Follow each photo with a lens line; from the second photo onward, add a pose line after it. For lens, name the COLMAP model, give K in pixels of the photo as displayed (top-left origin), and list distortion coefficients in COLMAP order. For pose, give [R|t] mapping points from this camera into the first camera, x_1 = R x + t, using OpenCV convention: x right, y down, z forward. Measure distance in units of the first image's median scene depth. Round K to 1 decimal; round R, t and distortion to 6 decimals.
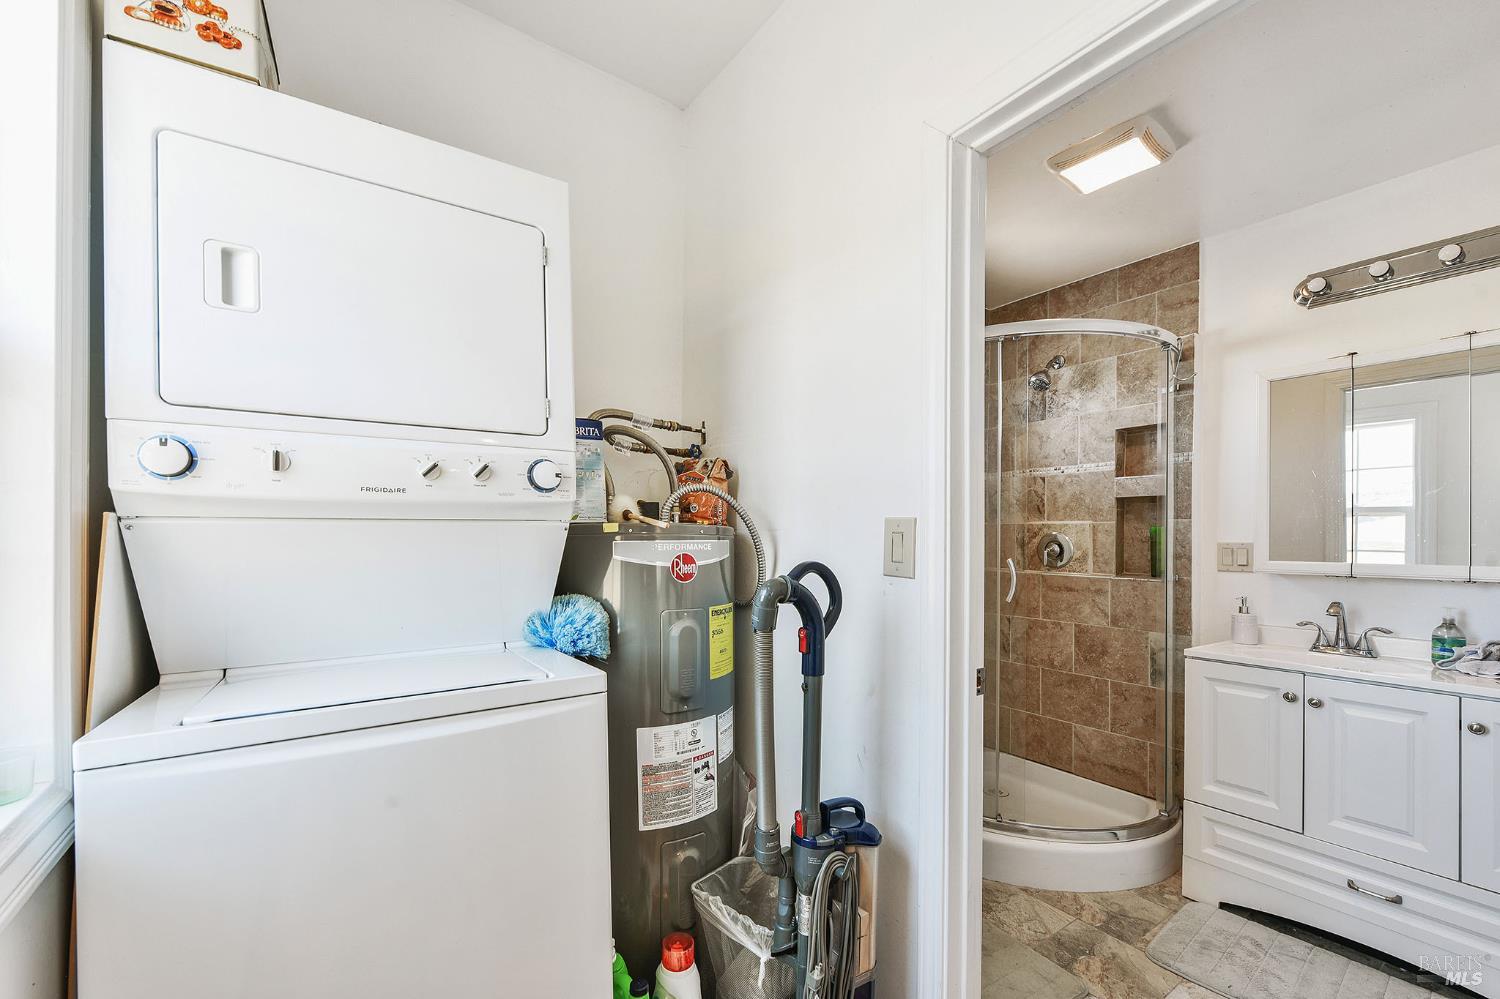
lens RADIAL K [[603.0, 0, 749.1], [0, 603.0, 535.5], [0, 0, 1]] dist [-0.000634, -0.000515]
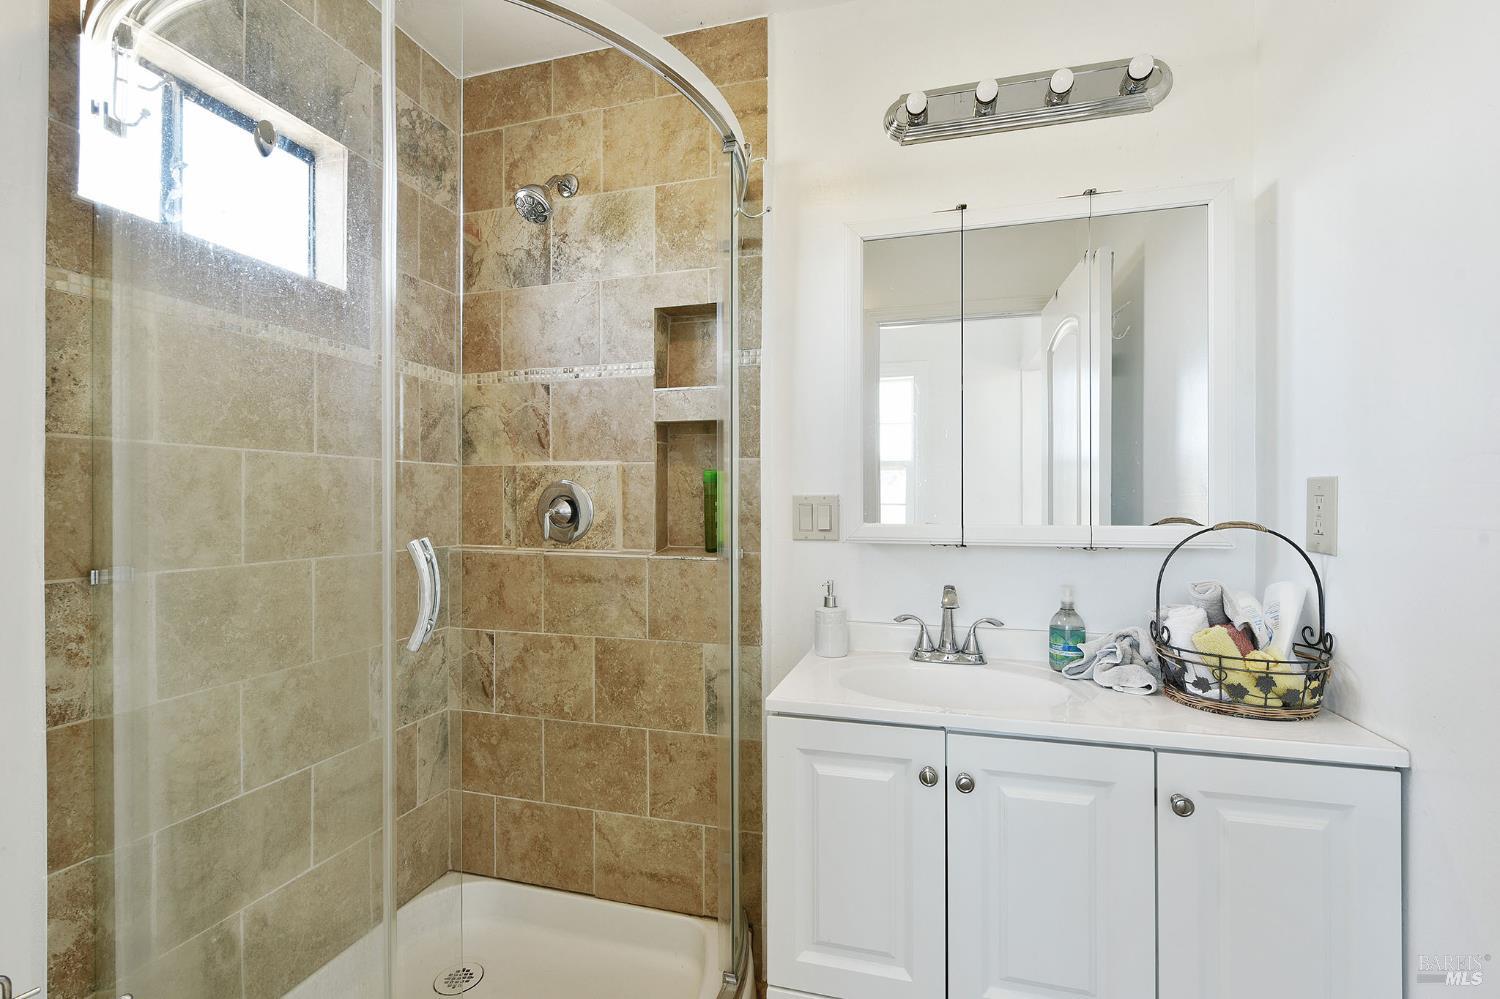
lens RADIAL K [[675.9, 0, 750.0], [0, 675.9, 499.5], [0, 0, 1]] dist [0.000356, -0.000002]
pose [[0.781265, -0.010673, 0.624109, 0.260780], [0.003821, 0.999917, 0.012316, 0.006121], [-0.624188, -0.007238, 0.781241, 0.414435]]
